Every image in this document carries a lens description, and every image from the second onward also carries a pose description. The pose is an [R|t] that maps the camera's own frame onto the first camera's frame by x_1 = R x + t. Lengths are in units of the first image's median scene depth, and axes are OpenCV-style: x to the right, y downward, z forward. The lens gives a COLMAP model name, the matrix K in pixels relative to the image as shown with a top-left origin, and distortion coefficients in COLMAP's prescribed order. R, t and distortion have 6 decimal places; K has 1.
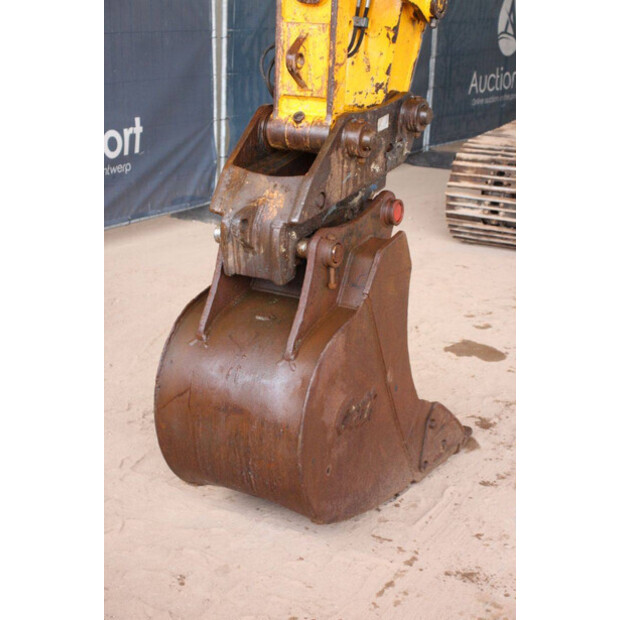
lens RADIAL K [[1096.0, 0, 310.0], [0, 1096.0, 310.0], [0, 0, 1]] dist [0.233950, 0.015123]
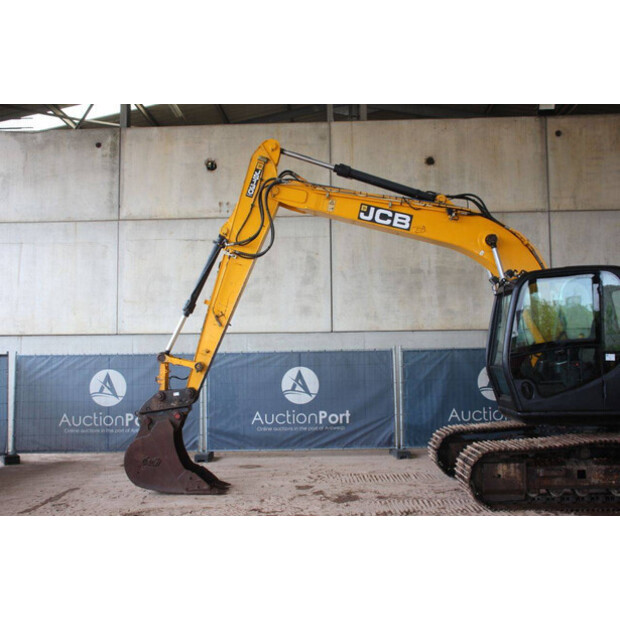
lens RADIAL K [[668.3, 0, 310.0], [0, 668.3, 310.0], [0, 0, 1]] dist [-0.084101, 0.195231]
pose [[0.503360, -0.104505, -0.857734, 1.229936], [-0.218982, 0.944825, -0.243625, 0.014321], [0.835868, 0.310459, 0.452702, 0.097635]]
